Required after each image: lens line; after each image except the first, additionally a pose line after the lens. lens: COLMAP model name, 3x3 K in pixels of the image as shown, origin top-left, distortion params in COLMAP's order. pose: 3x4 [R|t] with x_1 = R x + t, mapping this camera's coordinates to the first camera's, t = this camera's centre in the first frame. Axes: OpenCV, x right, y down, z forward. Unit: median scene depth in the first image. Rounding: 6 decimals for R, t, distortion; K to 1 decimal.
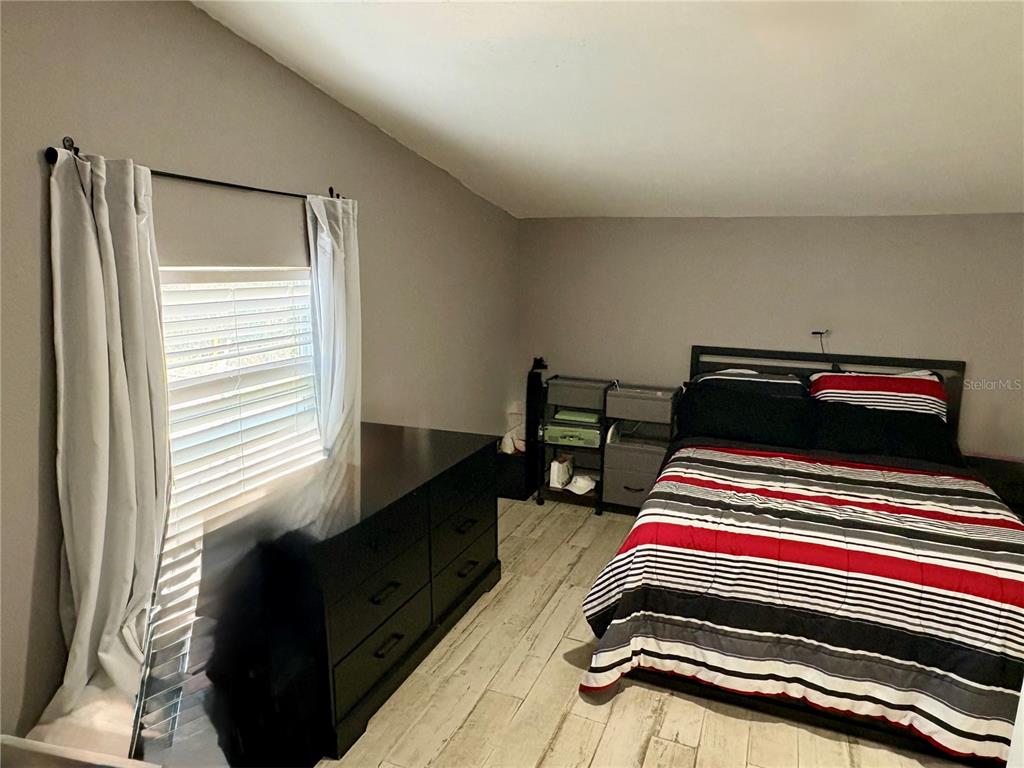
lens RADIAL K [[675.8, 0, 512.0], [0, 675.8, 384.0], [0, 0, 1]] dist [0.001810, 0.001395]
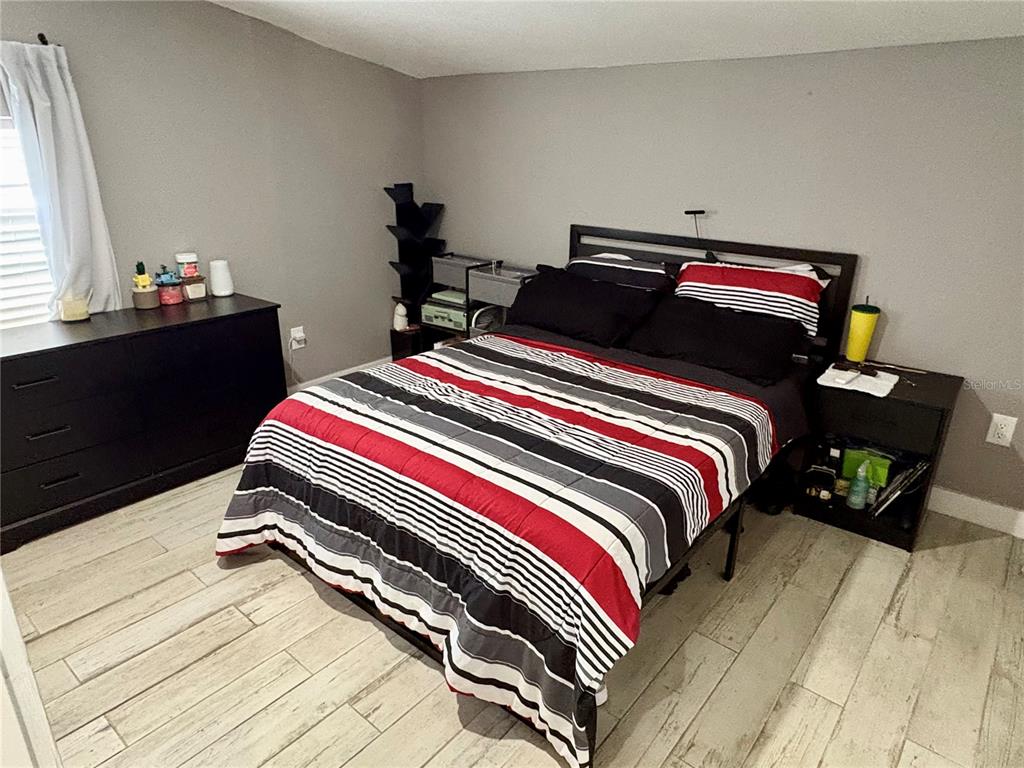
lens RADIAL K [[653.8, 0, 512.0], [0, 653.8, 384.0], [0, 0, 1]] dist [-0.000102, 0.001041]
pose [[0.954200, 0.107273, -0.279276, 0.633633], [-0.060590, 0.983452, 0.170736, 0.009610], [0.292970, -0.145995, 0.944909, 0.200119]]
